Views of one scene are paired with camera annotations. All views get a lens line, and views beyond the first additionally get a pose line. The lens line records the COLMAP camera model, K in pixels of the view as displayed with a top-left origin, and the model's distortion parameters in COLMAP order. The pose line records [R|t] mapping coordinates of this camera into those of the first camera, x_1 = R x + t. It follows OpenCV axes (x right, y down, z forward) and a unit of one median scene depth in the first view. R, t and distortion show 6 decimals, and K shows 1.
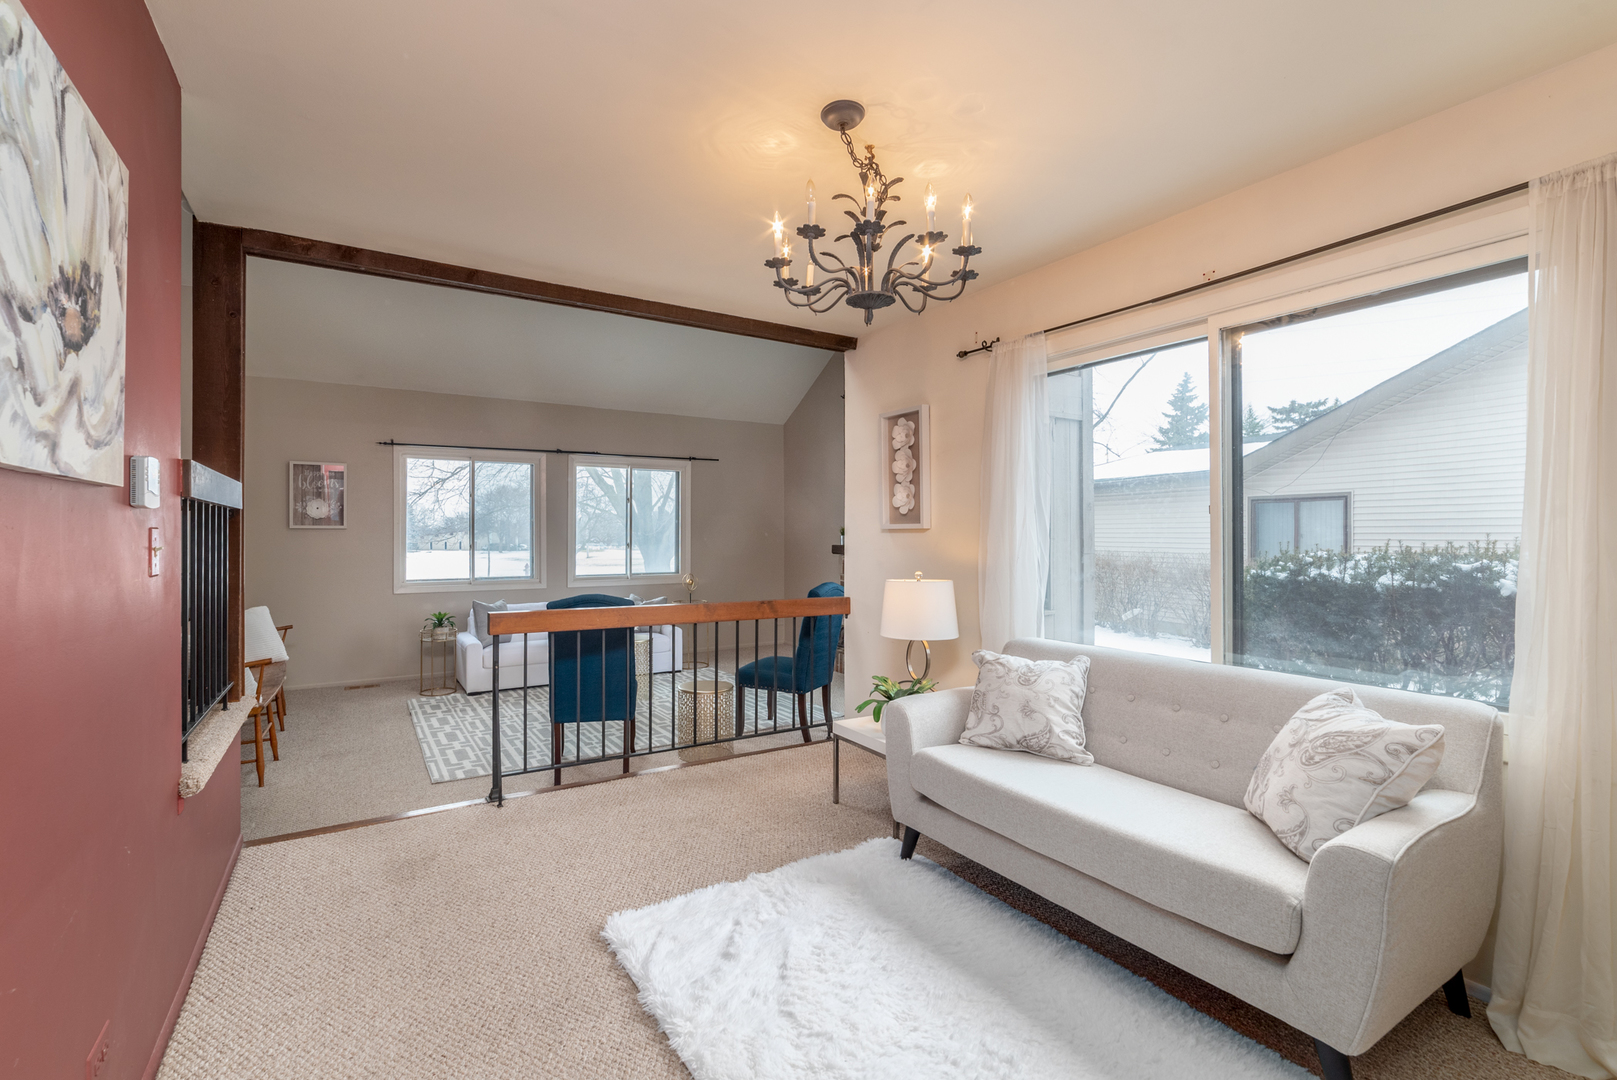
lens RADIAL K [[707.6, 0, 751.1], [0, 707.6, 532.9], [0, 0, 1]] dist [-0.013856, -0.000114]
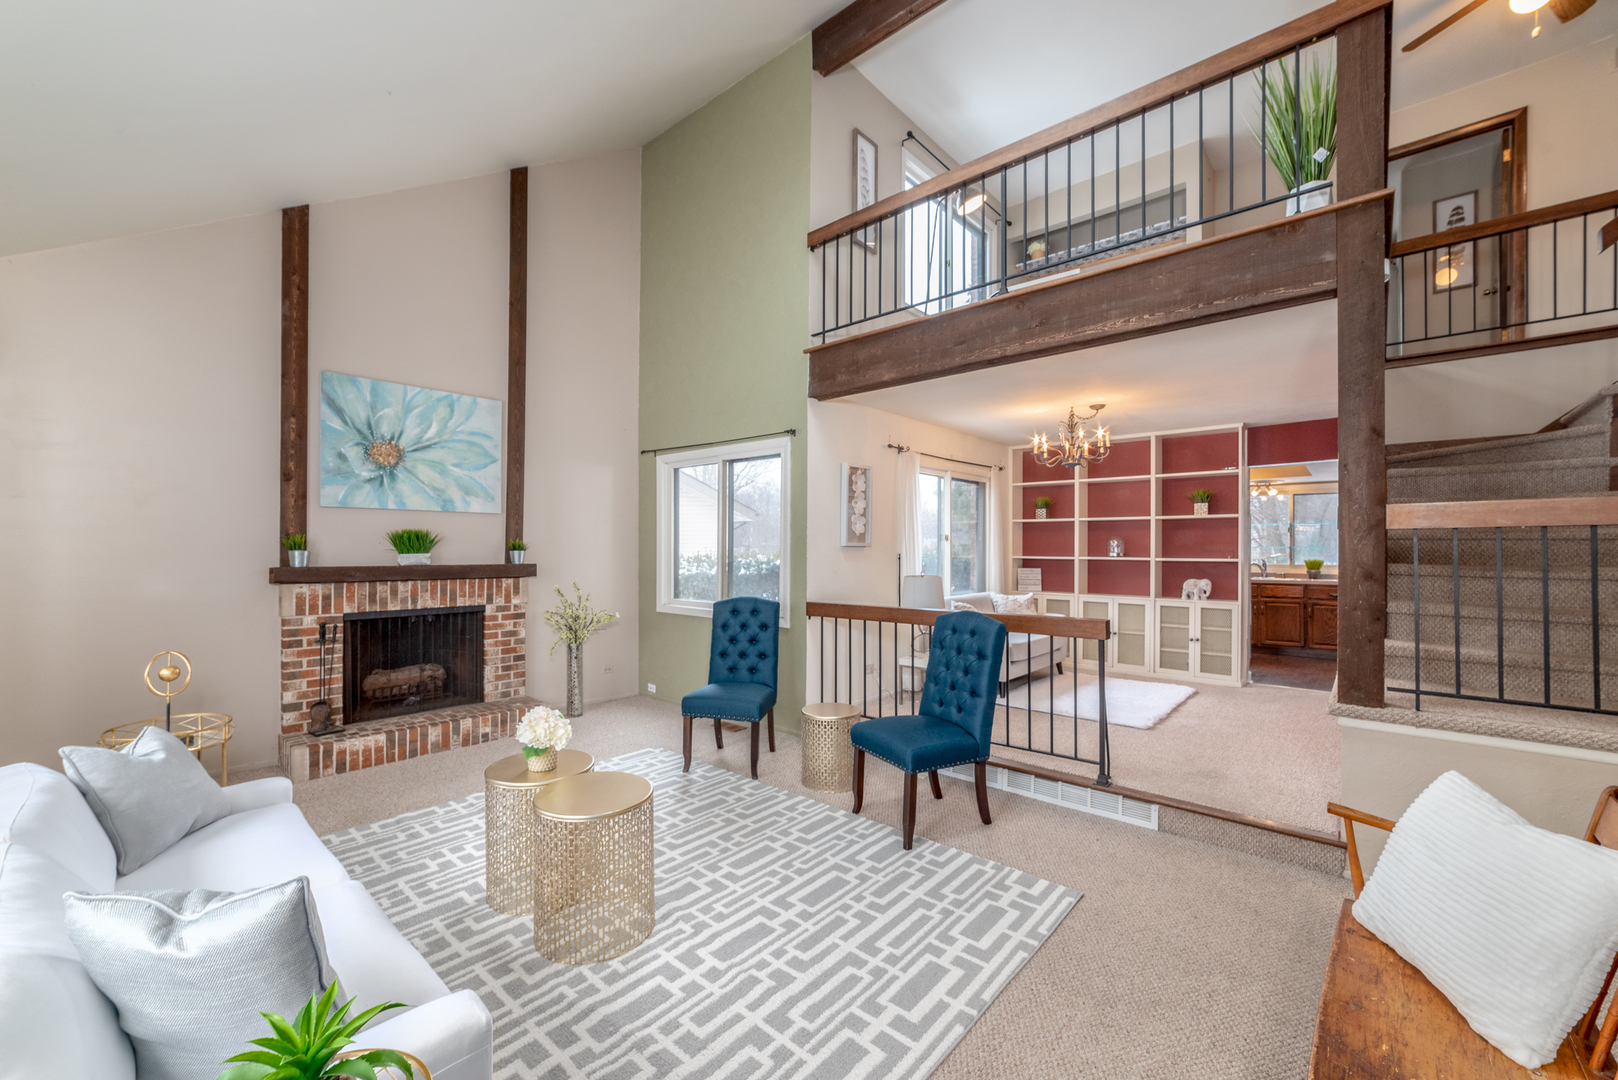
lens RADIAL K [[648.5, 0, 805.8], [0, 648.5, 545.8], [0, 0, 1]] dist [-0.010501, 0.000040]
pose [[-0.327516, 0.003666, 0.944839, -0.777512], [-0.006399, 0.999961, -0.006098, 0.002217], [-0.944824, -0.008043, -0.327479, 1.173639]]
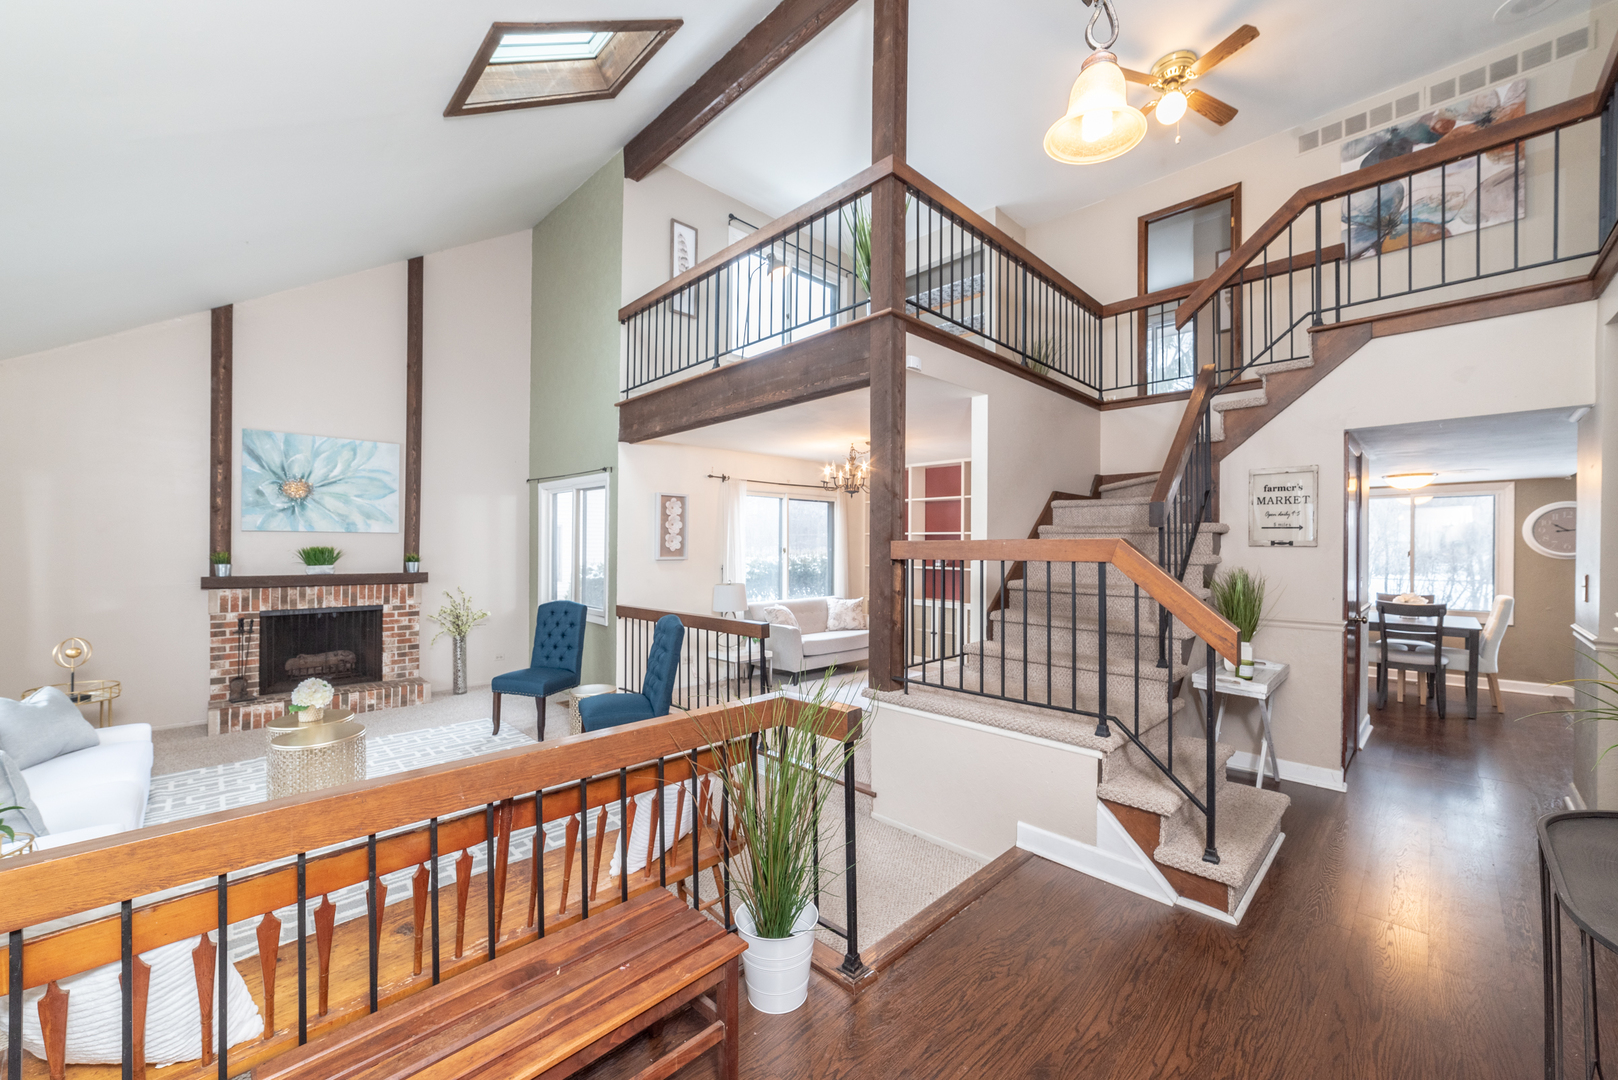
lens RADIAL K [[630.7, 0, 805.6], [0, 630.7, 543.8], [0, 0, 1]] dist [-0.002649, 0.000014]
pose [[-0.255841, 0.003578, 0.966712, -1.087616], [-0.007958, 0.999951, -0.005807, -0.029519], [-0.966686, -0.009179, -0.255800, 0.824333]]
